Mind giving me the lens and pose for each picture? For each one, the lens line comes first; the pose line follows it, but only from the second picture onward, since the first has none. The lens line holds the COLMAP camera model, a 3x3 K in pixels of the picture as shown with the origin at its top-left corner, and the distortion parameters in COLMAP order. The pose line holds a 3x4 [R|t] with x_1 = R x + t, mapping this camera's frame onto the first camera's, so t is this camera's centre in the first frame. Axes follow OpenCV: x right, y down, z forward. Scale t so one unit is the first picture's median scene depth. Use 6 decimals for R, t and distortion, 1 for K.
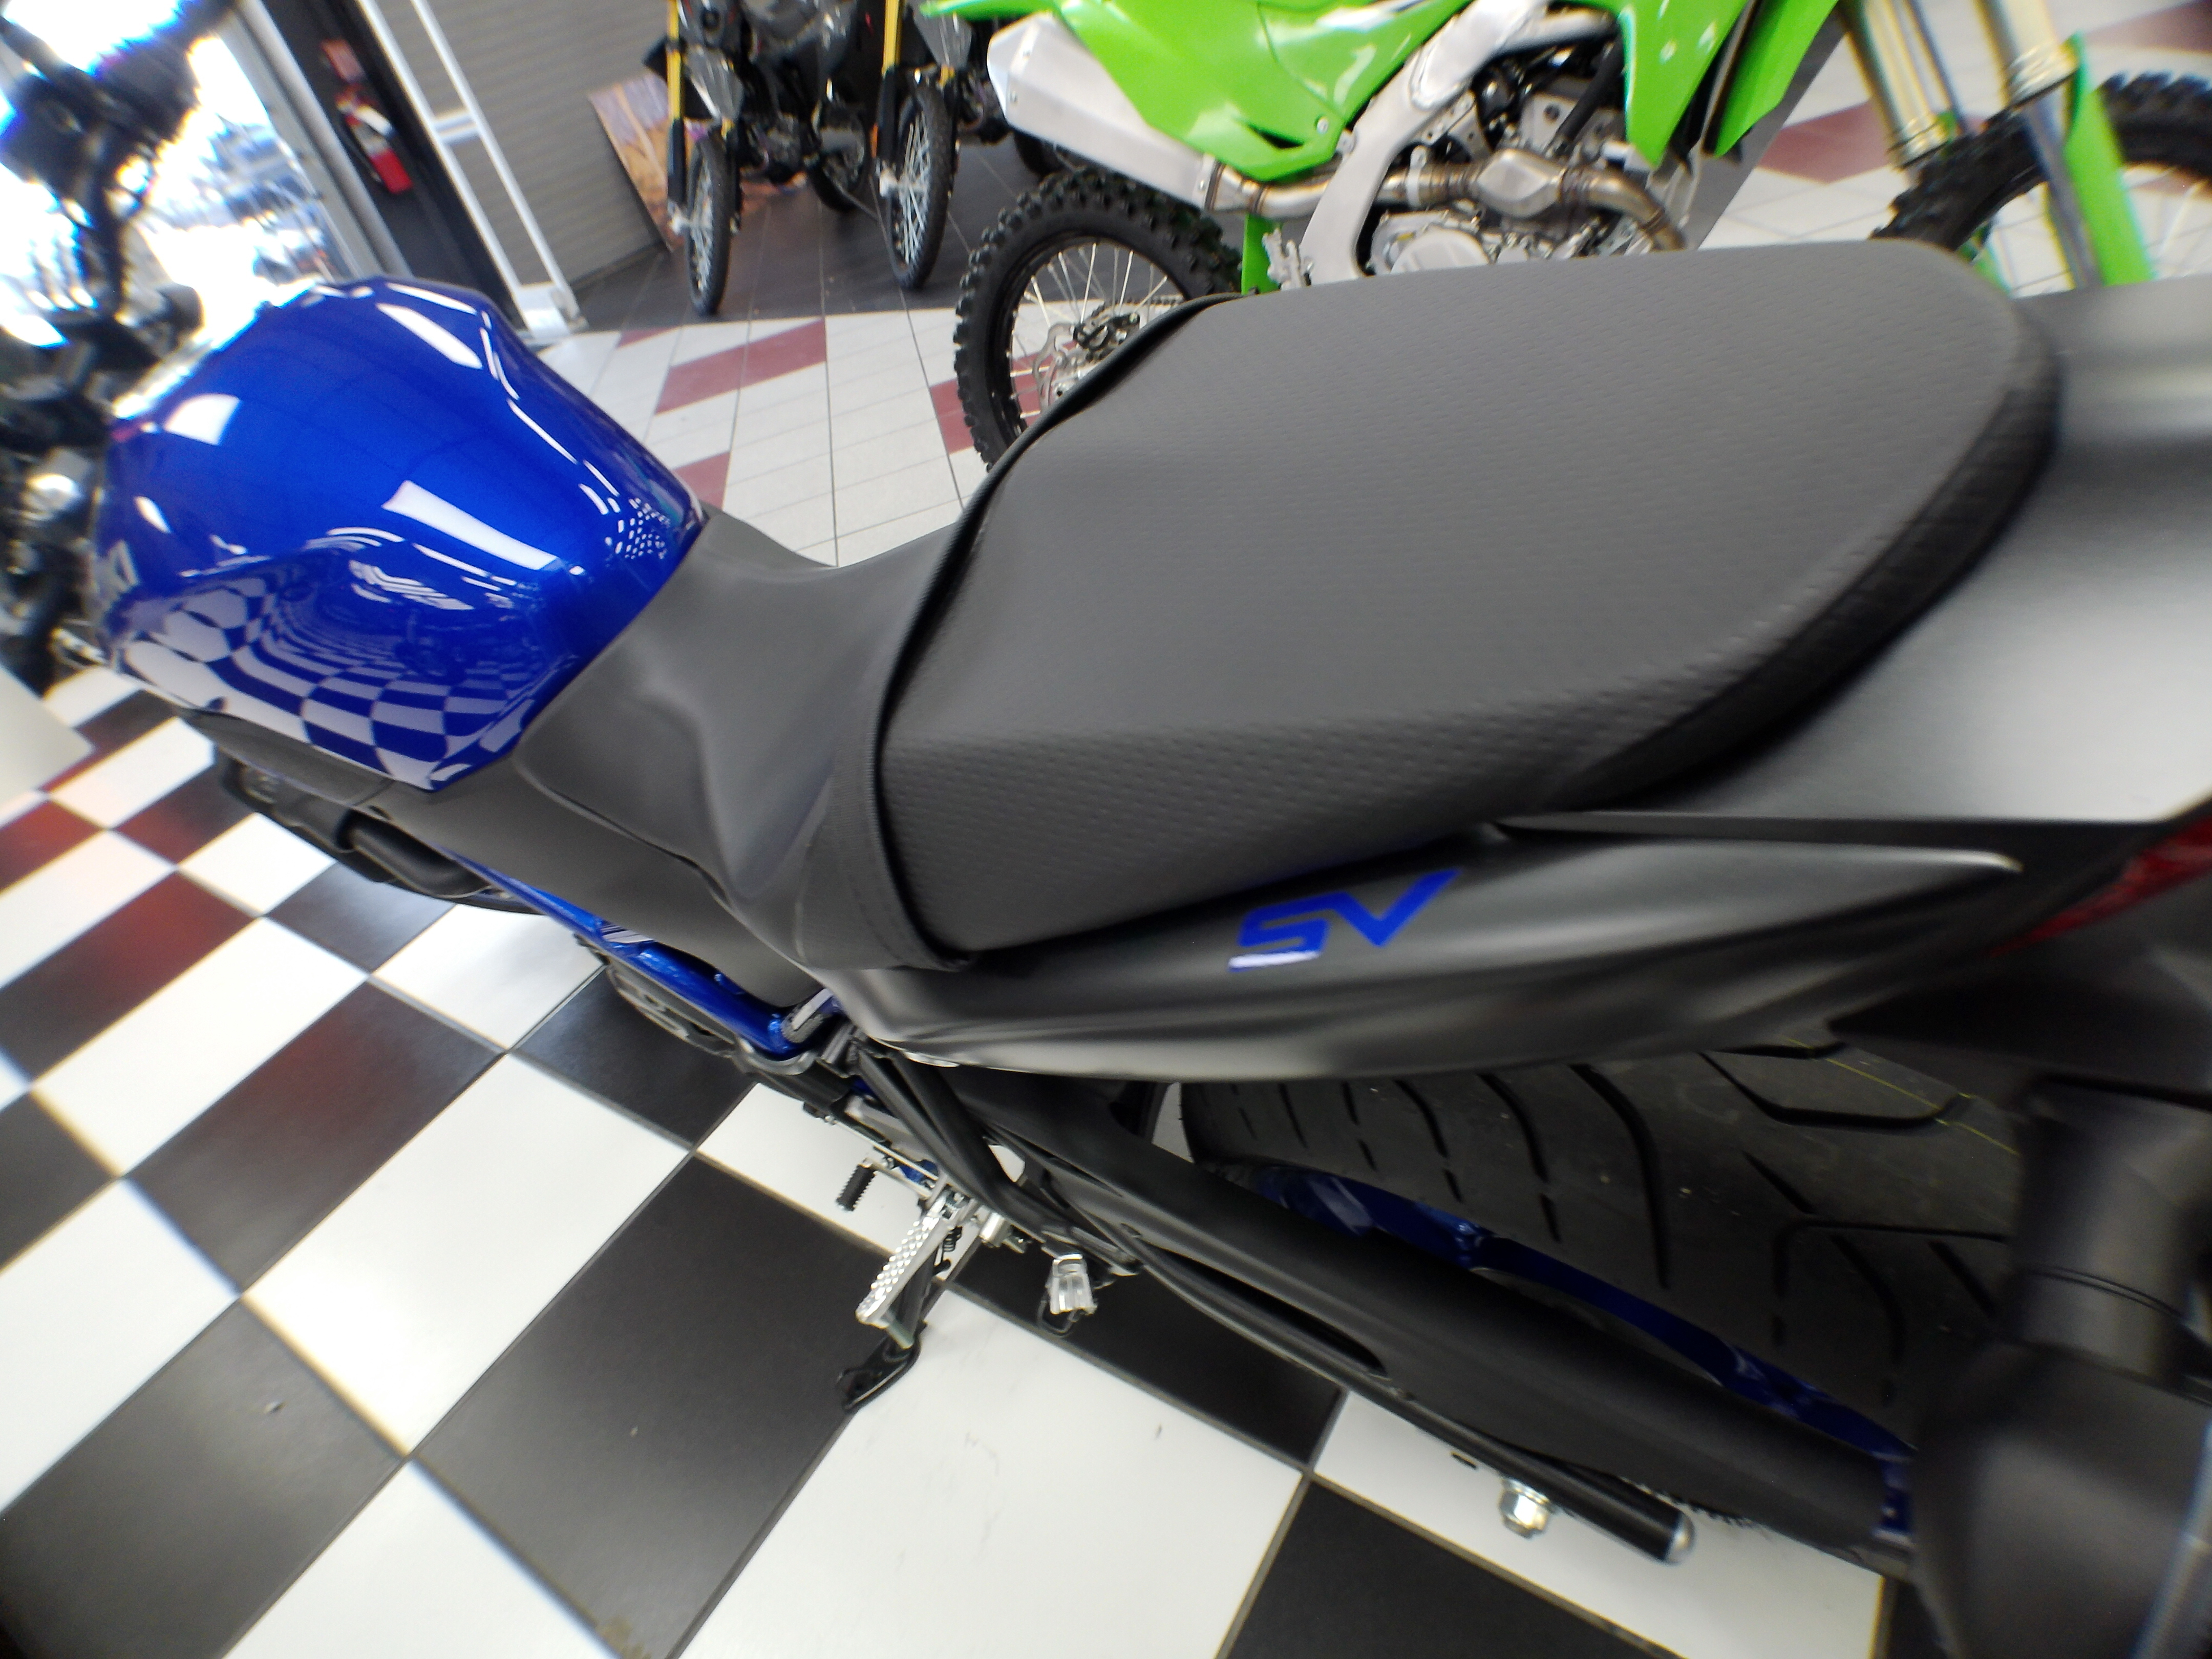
lens RADIAL K [[1195.4, 0, 1114.6], [0, 1195.4, 785.7], [0, 0, 1]] dist [-0.065215, 0.024155]
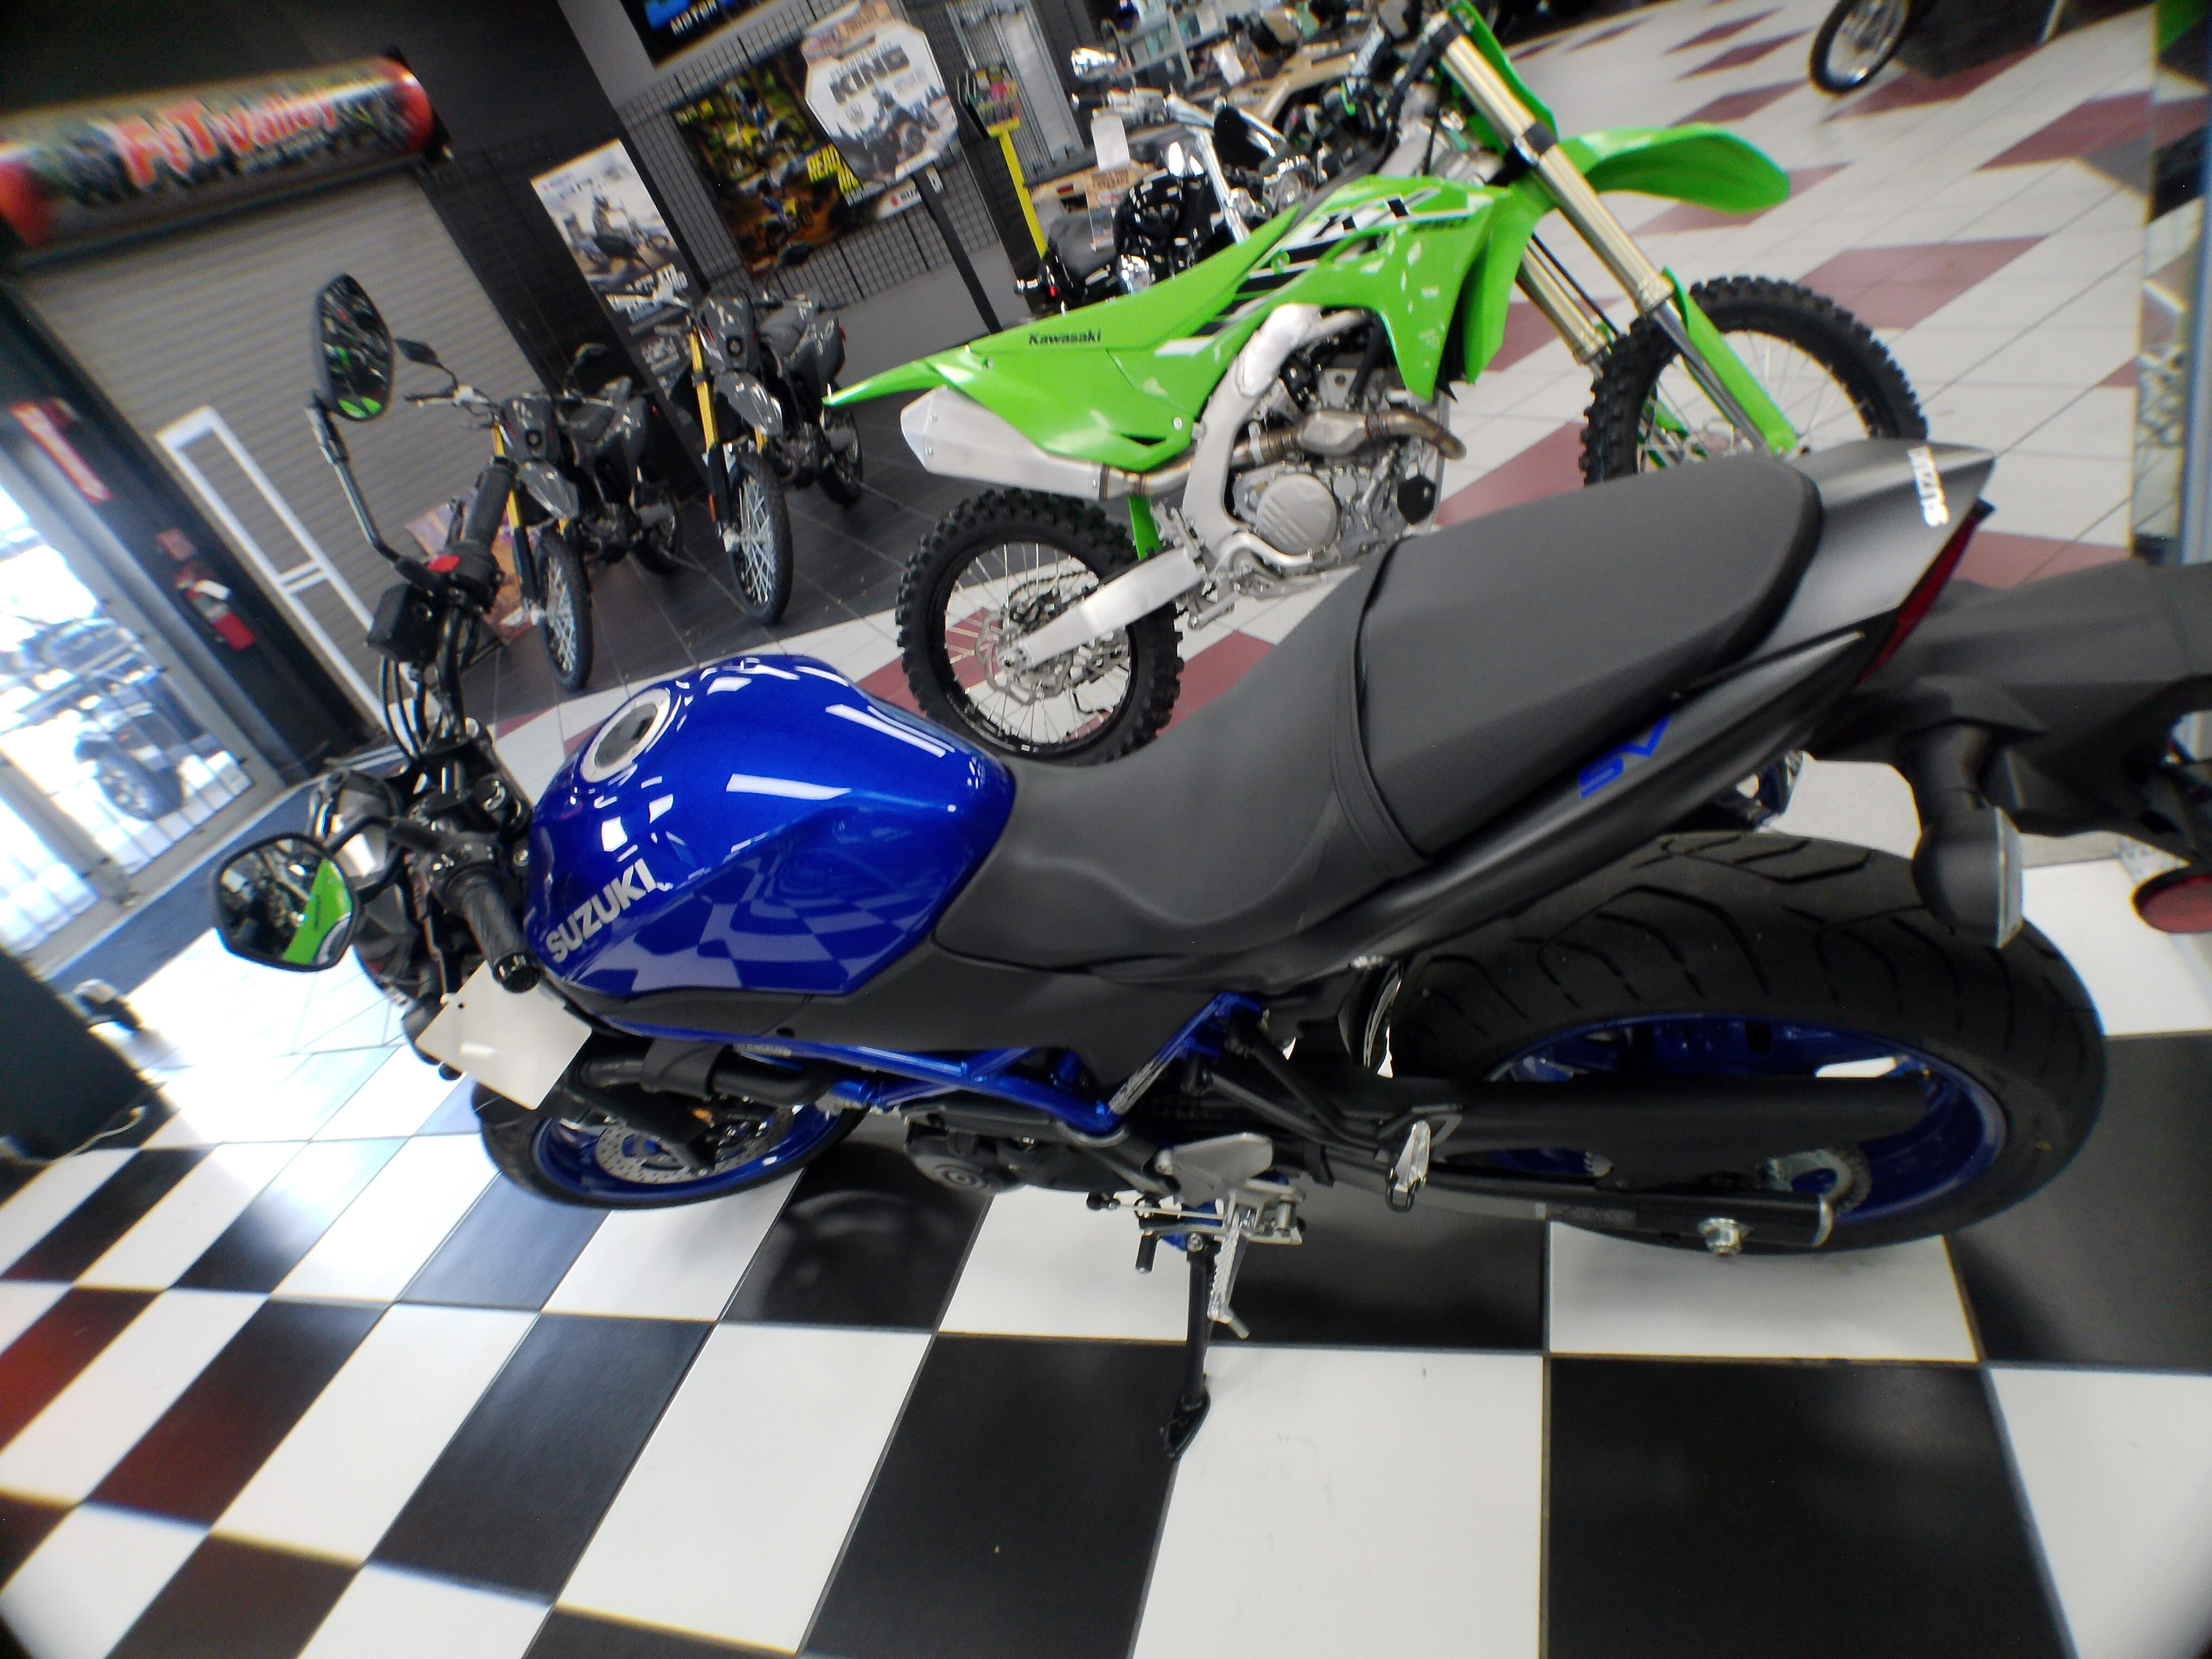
lens RADIAL K [[1200.6, 0, 1106.0], [0, 1200.6, 821.5], [0, 0, 1]] dist [-0.041532, 0.008705]
pose [[0.955695, -0.254587, 0.147756, -0.089512], [0.277452, 0.946762, -0.163284, 0.027225], [-0.098319, 0.197045, 0.975452, -0.095142]]
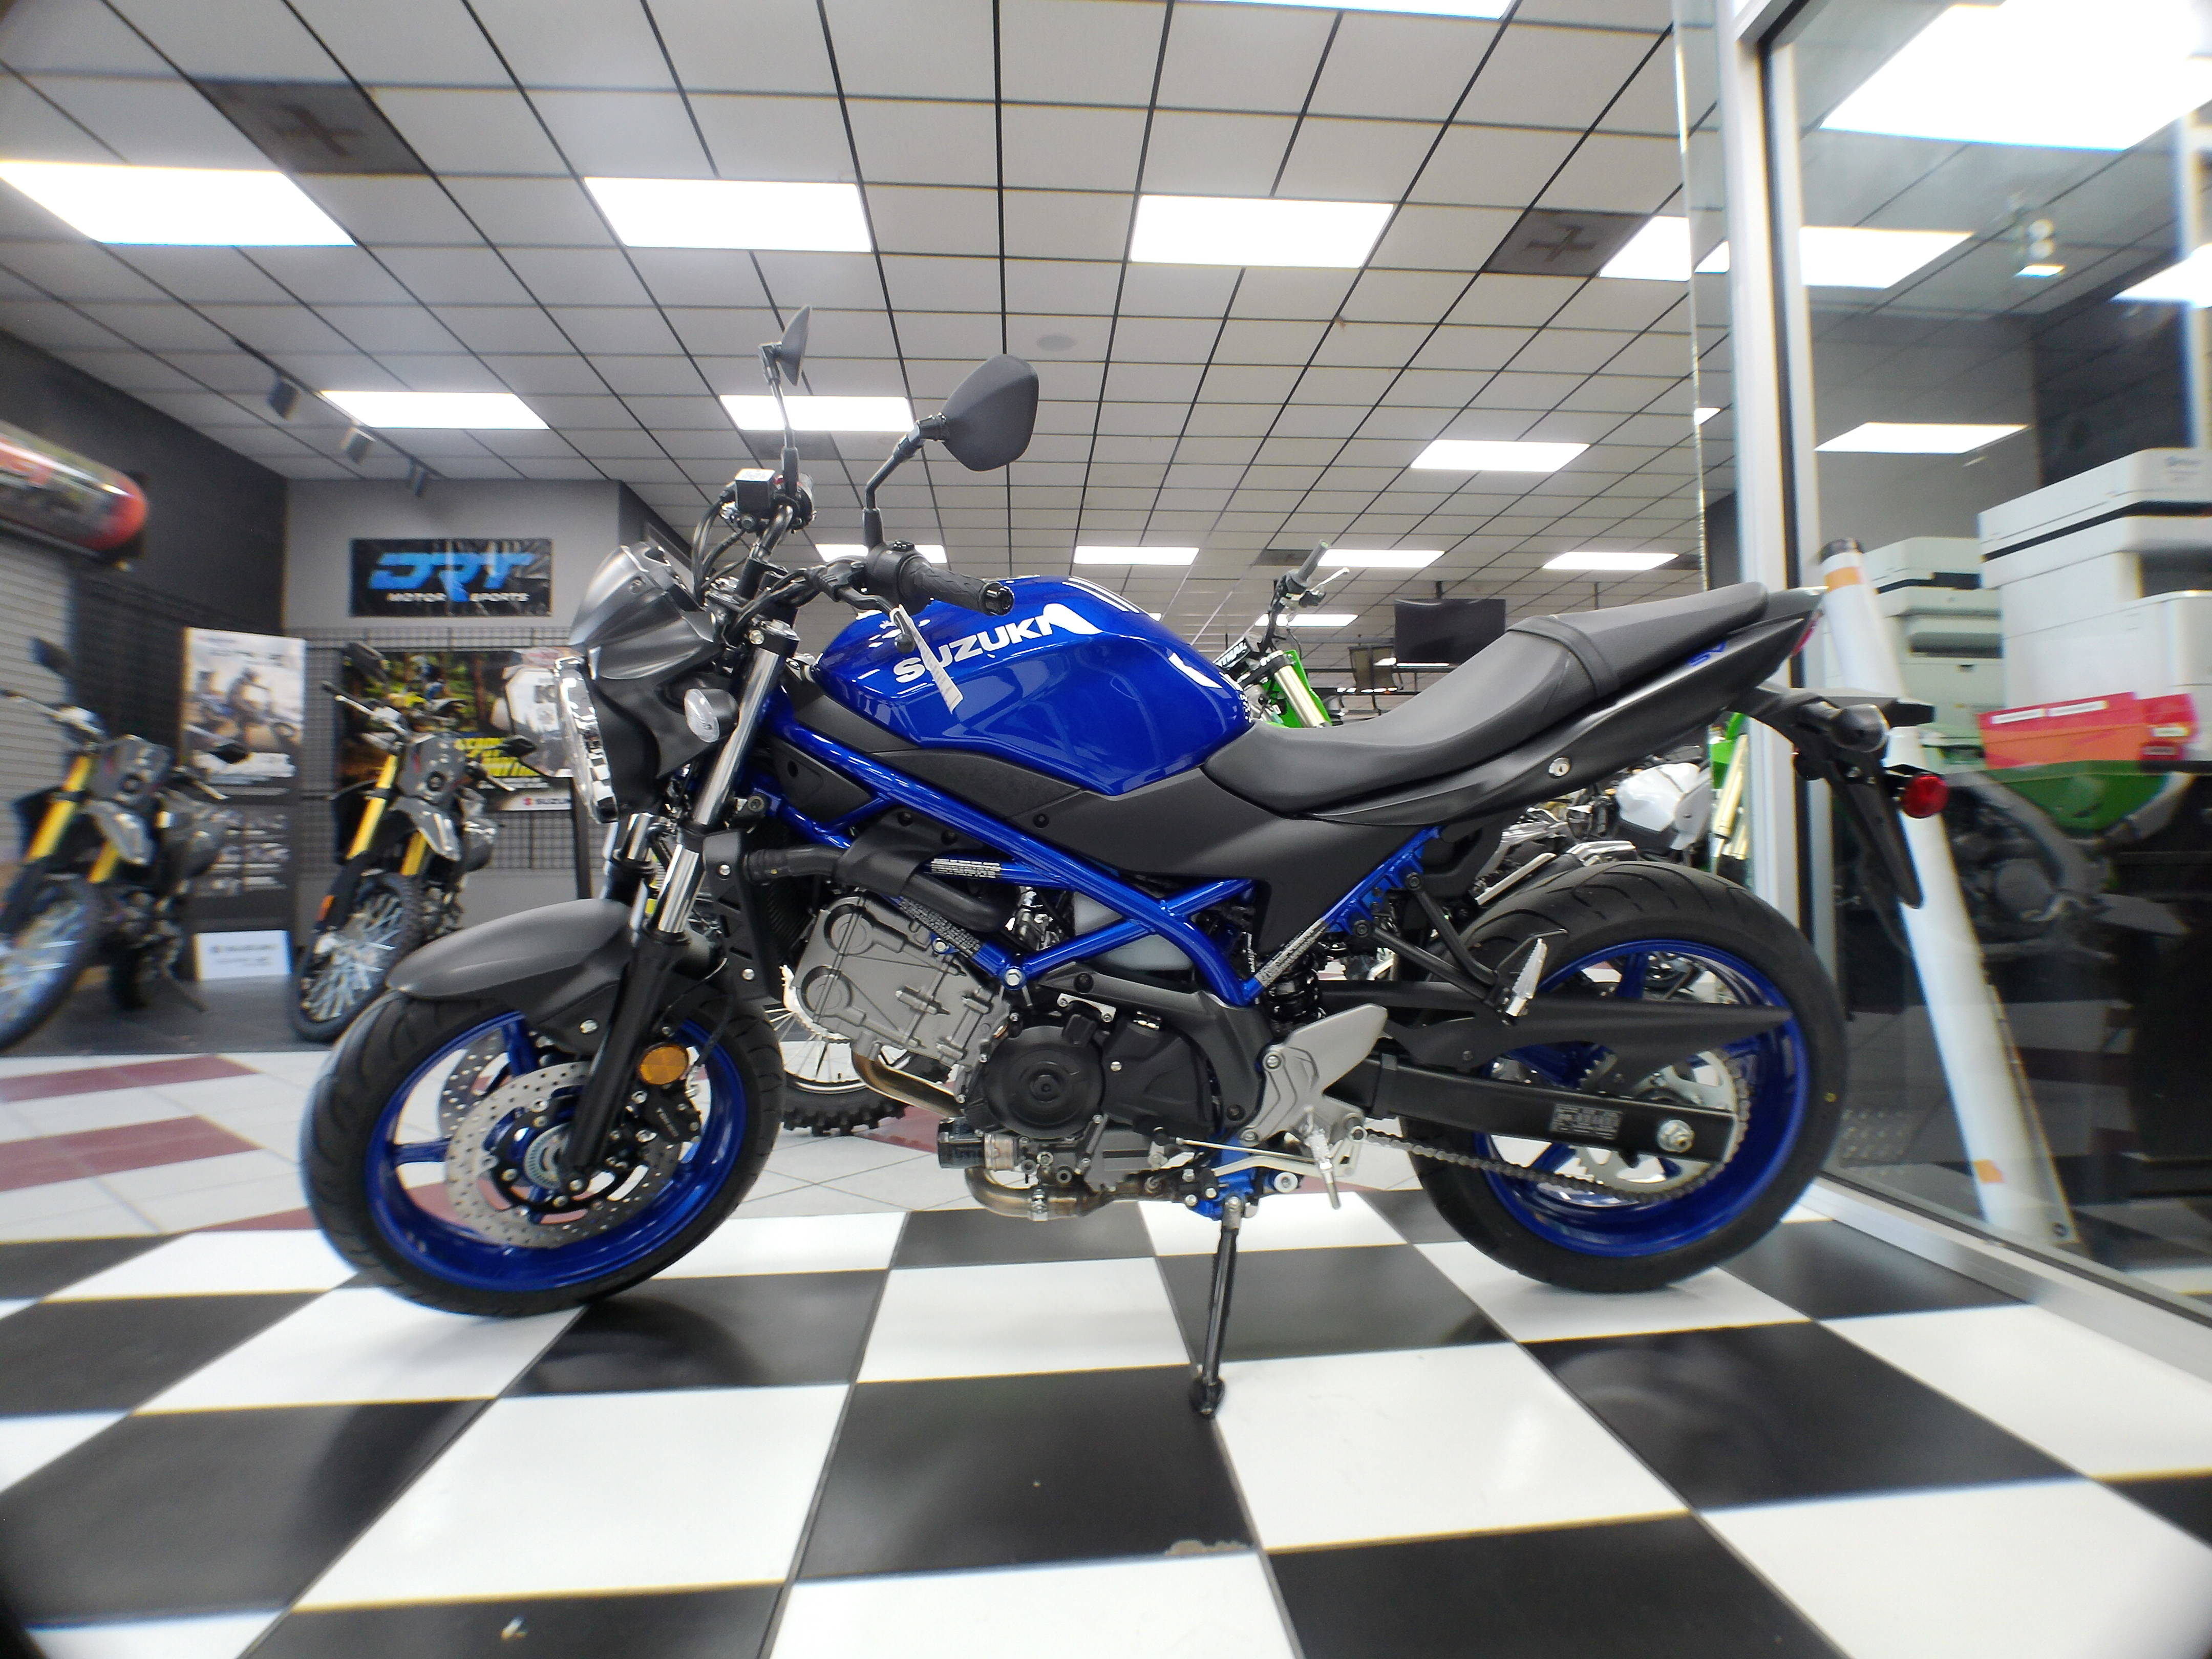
lens RADIAL K [[1202.2, 0, 1110.0], [0, 1202.2, 815.5], [0, 0, 1]] dist [-0.043193, 0.009648]
pose [[0.767043, 0.254059, 0.589152, -0.329316], [0.242234, 0.735625, -0.632597, 0.233940], [-0.594111, 0.627941, 0.502714, 0.024442]]
